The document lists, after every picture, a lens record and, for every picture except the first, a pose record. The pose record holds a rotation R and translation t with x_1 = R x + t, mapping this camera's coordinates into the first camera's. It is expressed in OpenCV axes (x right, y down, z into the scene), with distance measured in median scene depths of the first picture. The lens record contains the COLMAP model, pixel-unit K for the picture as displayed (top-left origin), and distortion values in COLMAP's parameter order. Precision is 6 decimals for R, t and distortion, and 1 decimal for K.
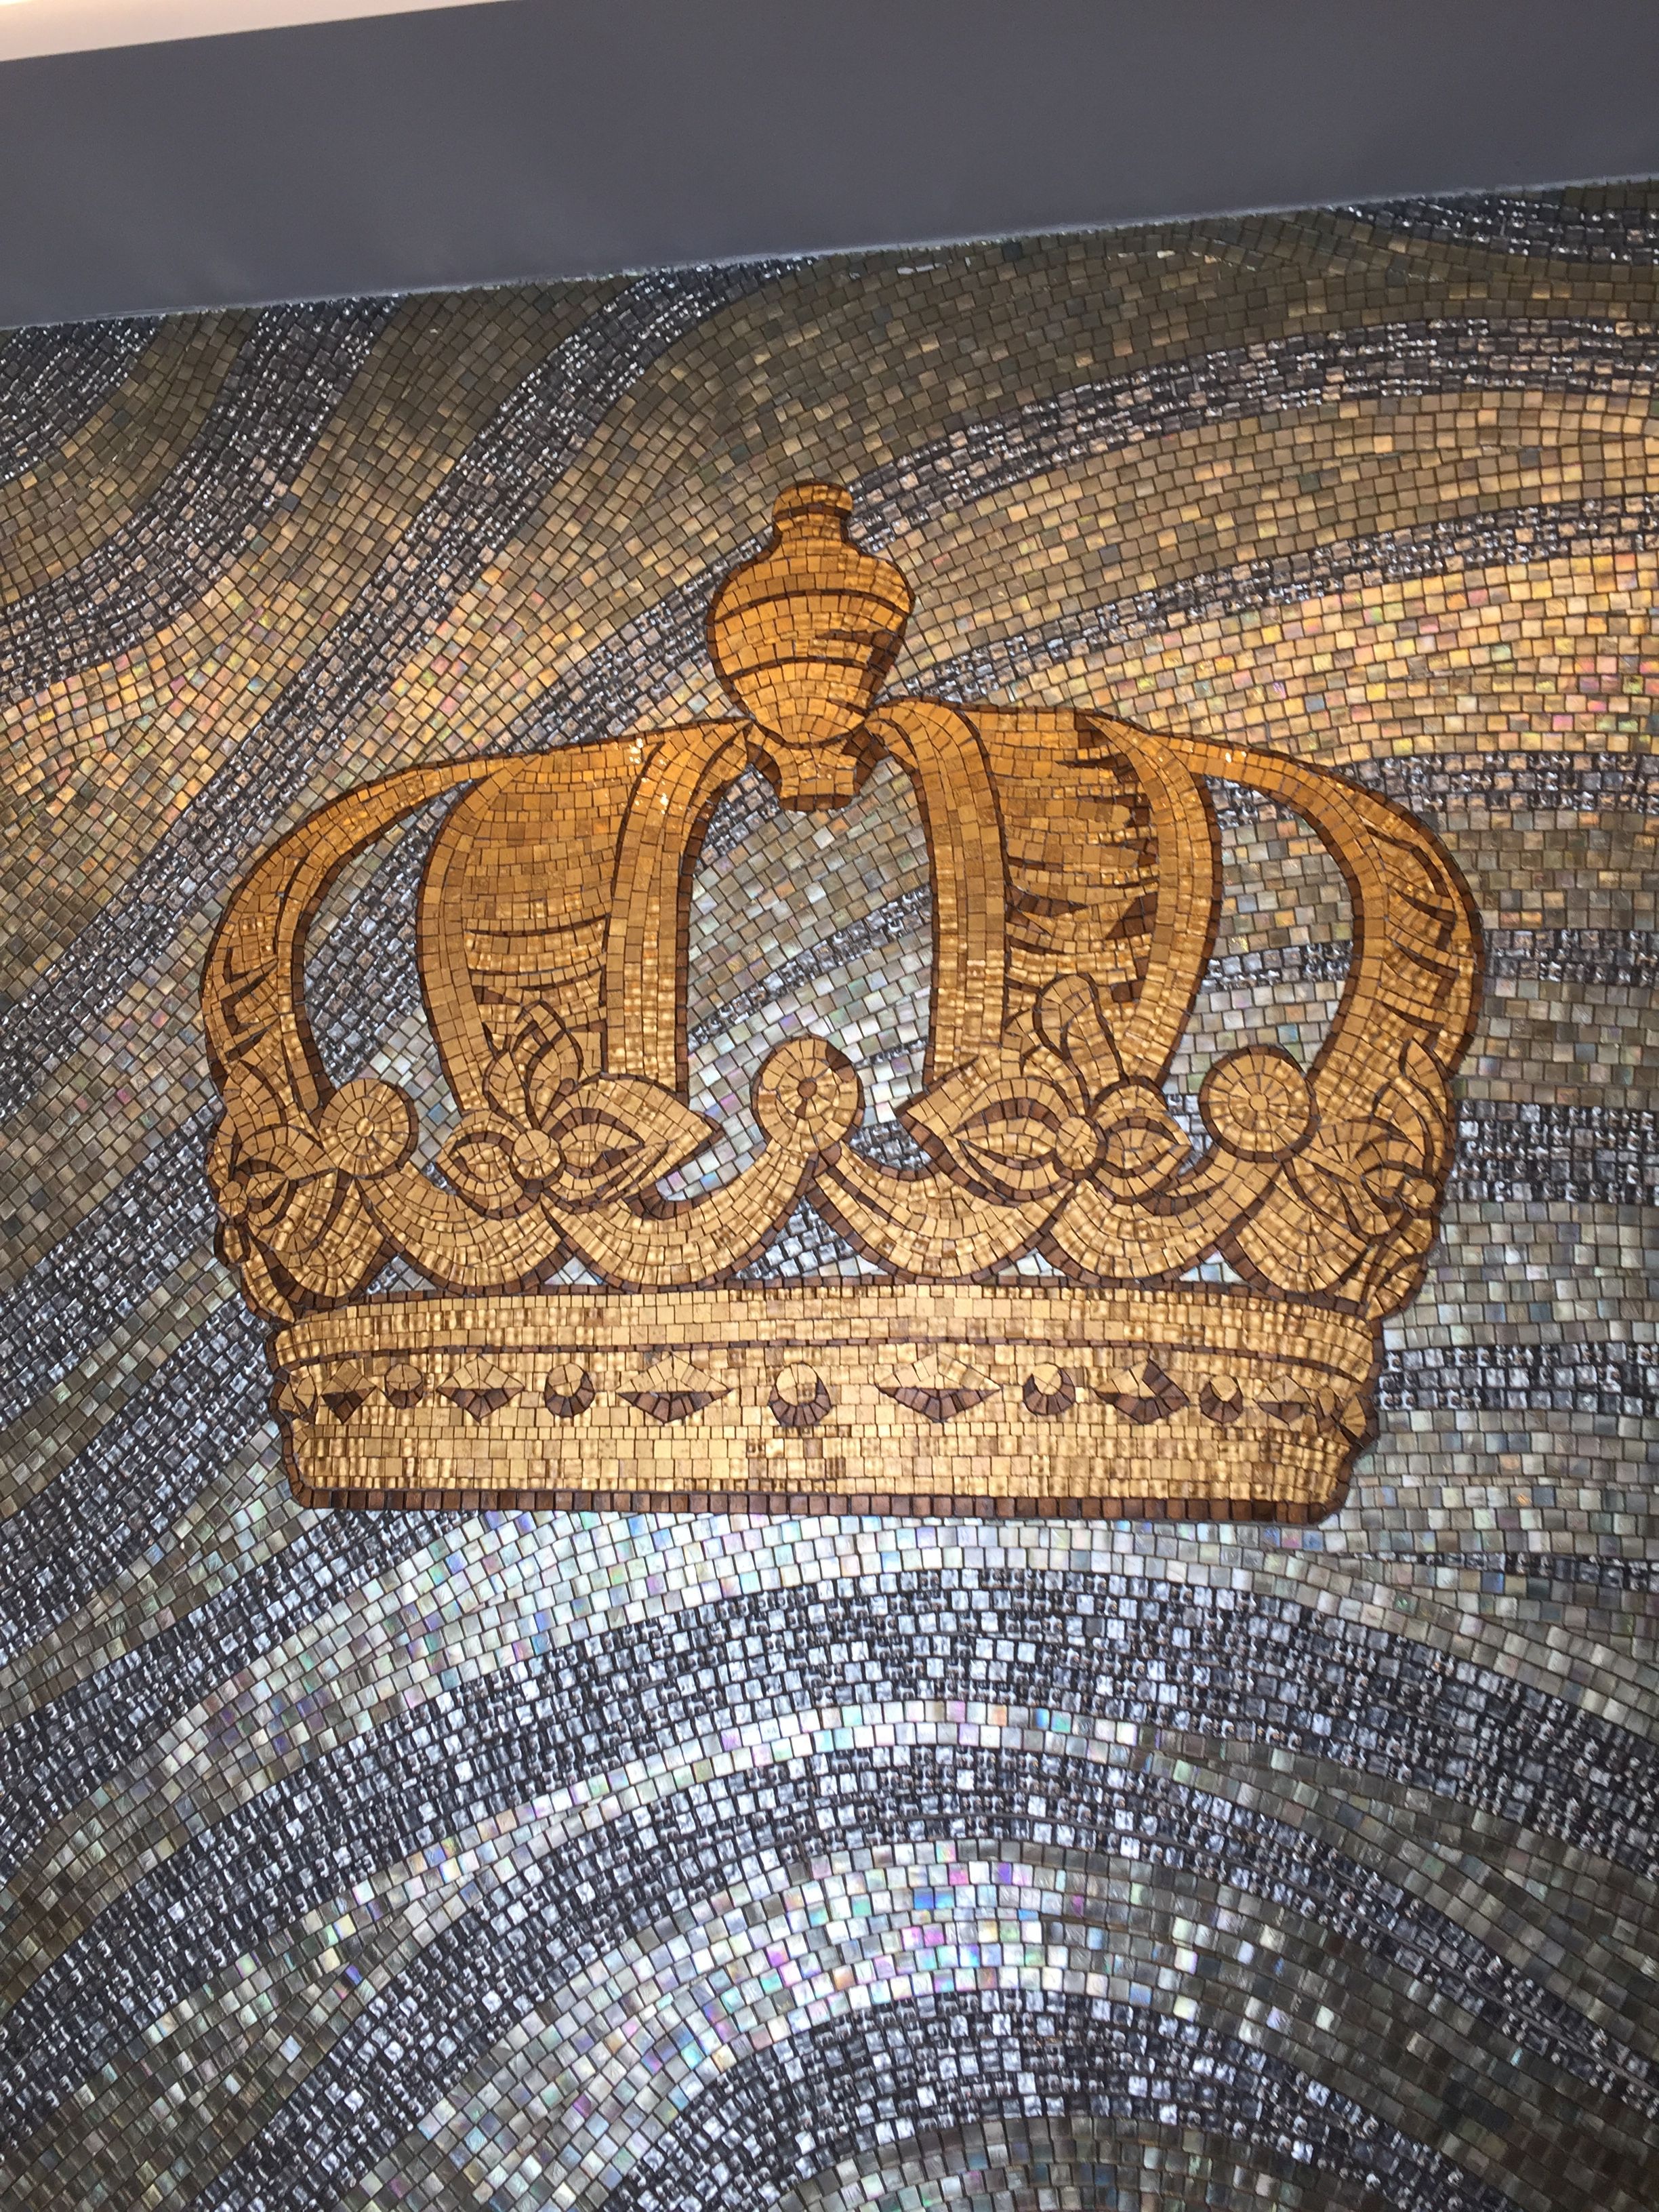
lens RADIAL K [[1889.9, 0, 829.6], [0, 1889.9, 1115.2], [0, 0, 1]] dist [0.053241, -0.018219]
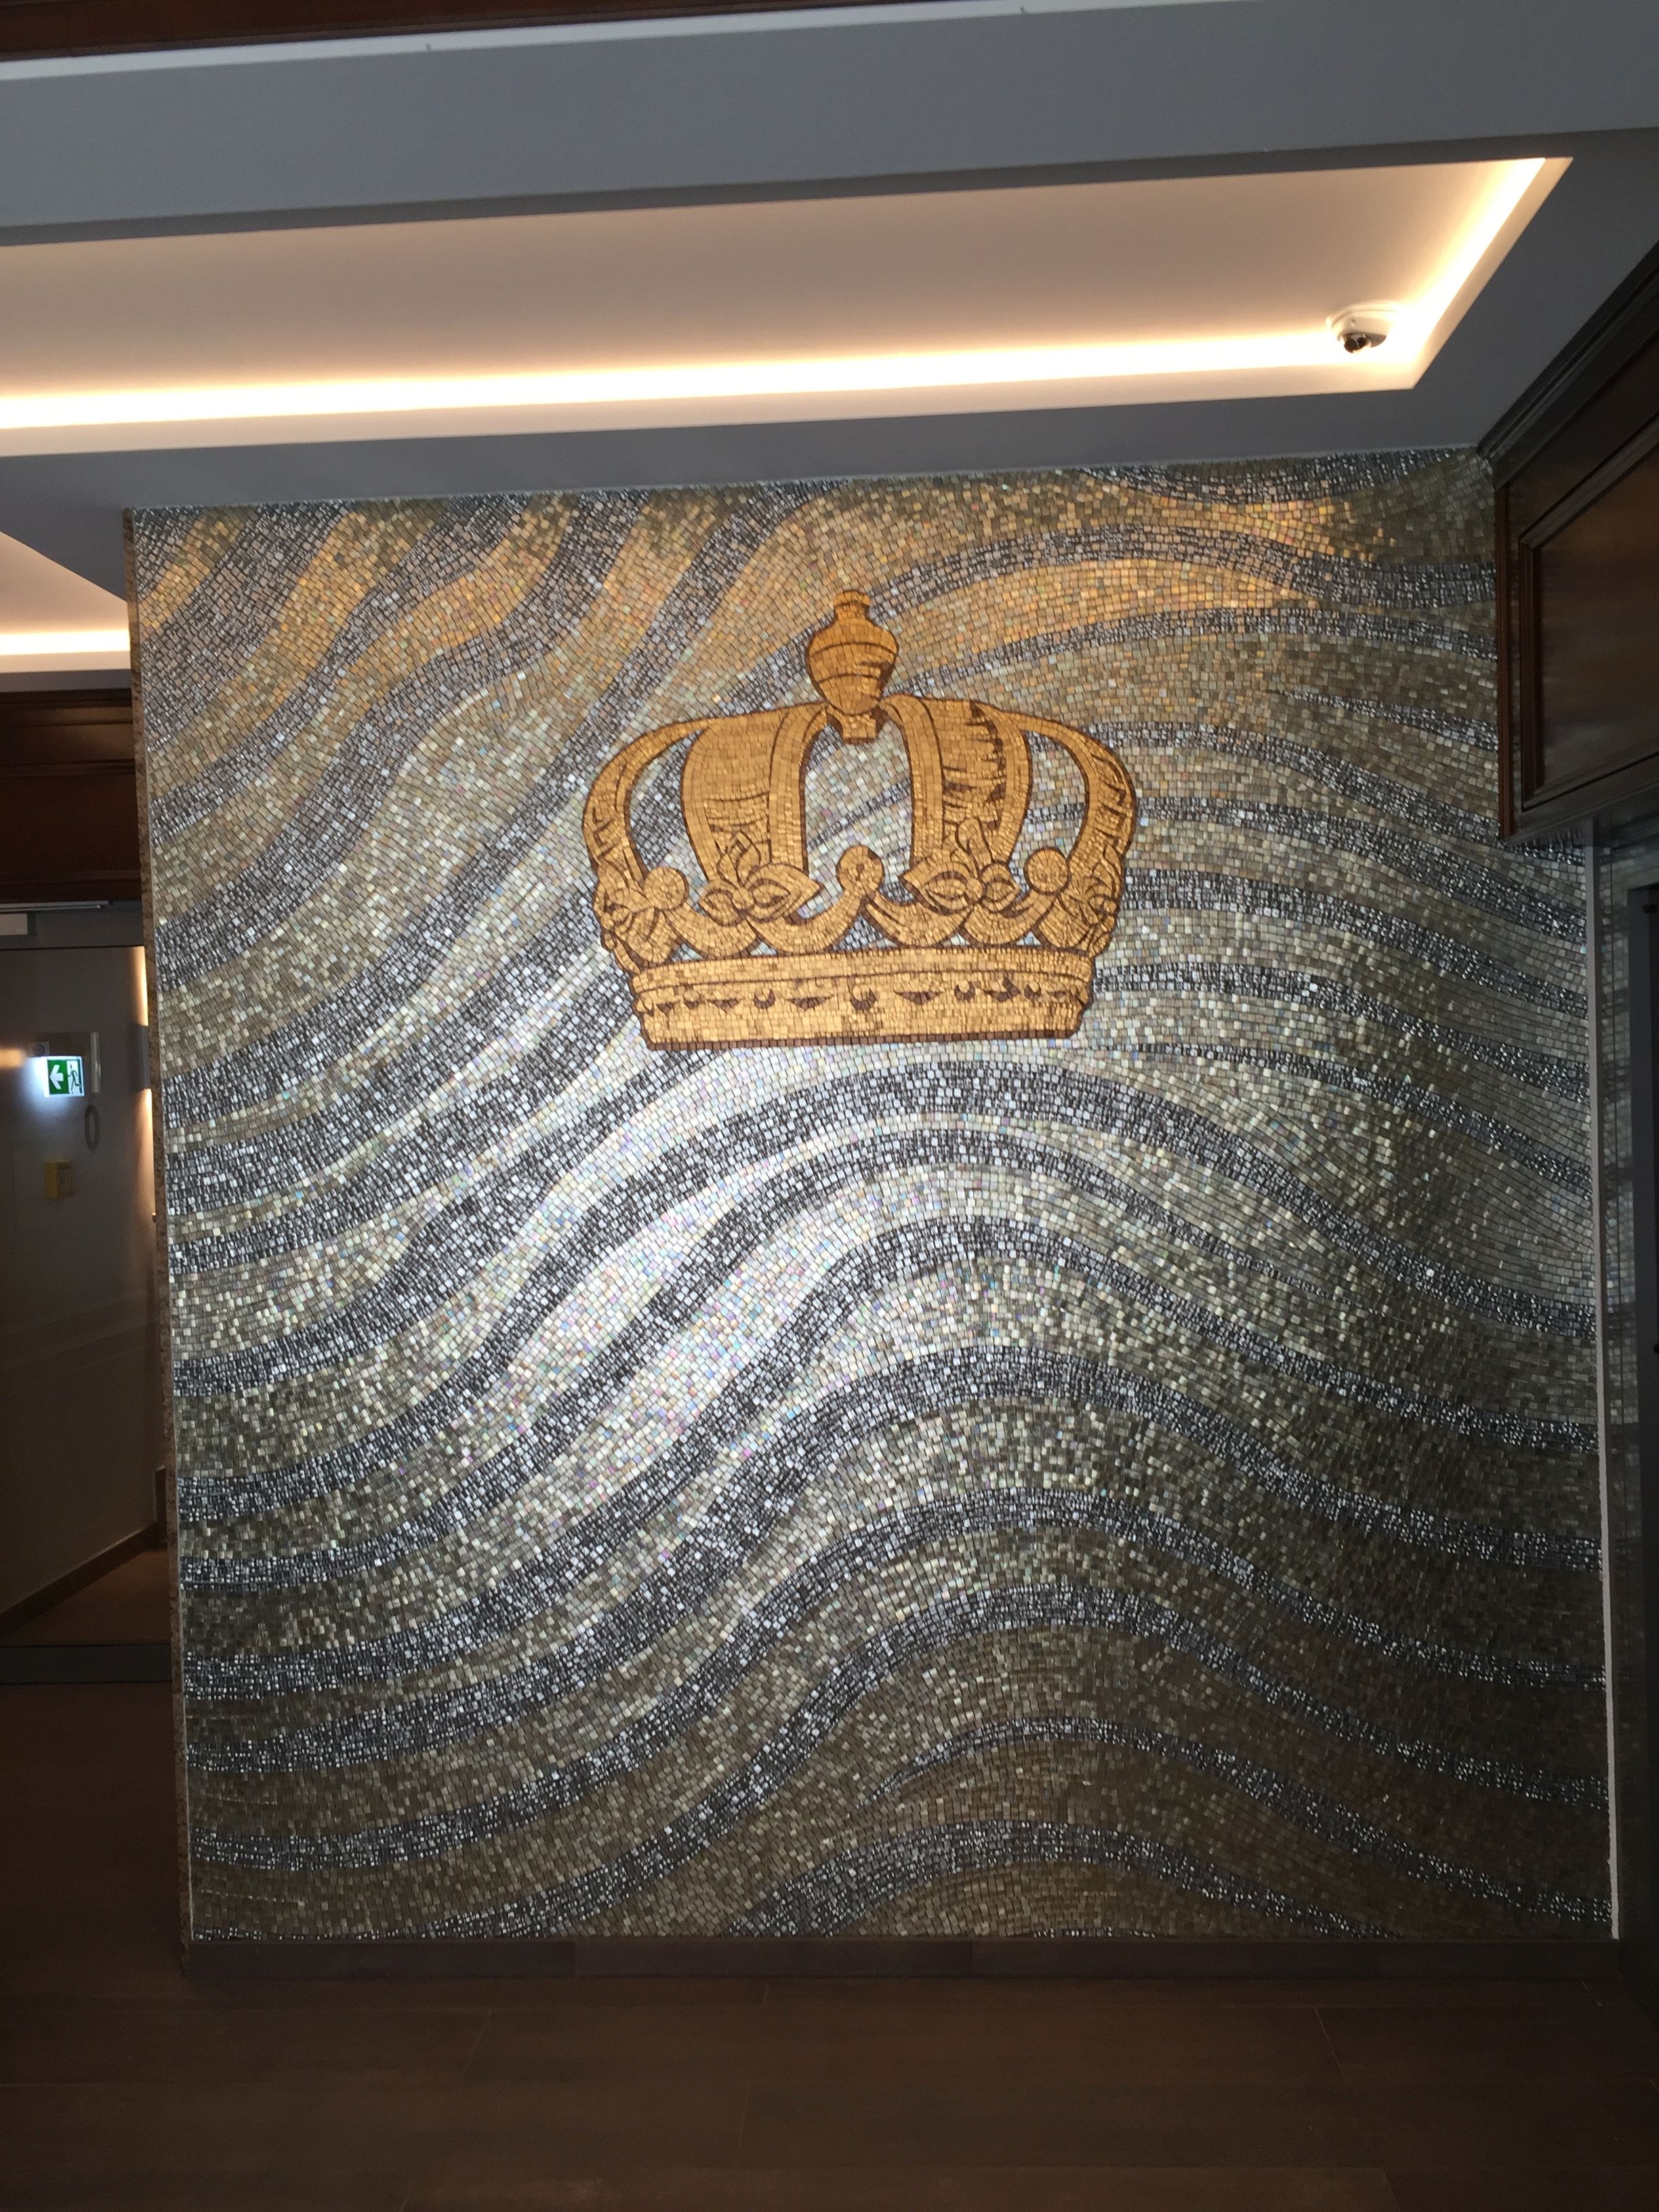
lens RADIAL K [[1889.9, 0, 834.1], [0, 1889.9, 1104.4], [0, 0, 1]] dist [0.053241, -0.018219]
pose [[0.993554, -0.045082, 0.104011, -0.312956], [0.023620, 0.979713, 0.199009, -0.201809], [-0.110873, -0.195270, 0.974462, -1.400041]]
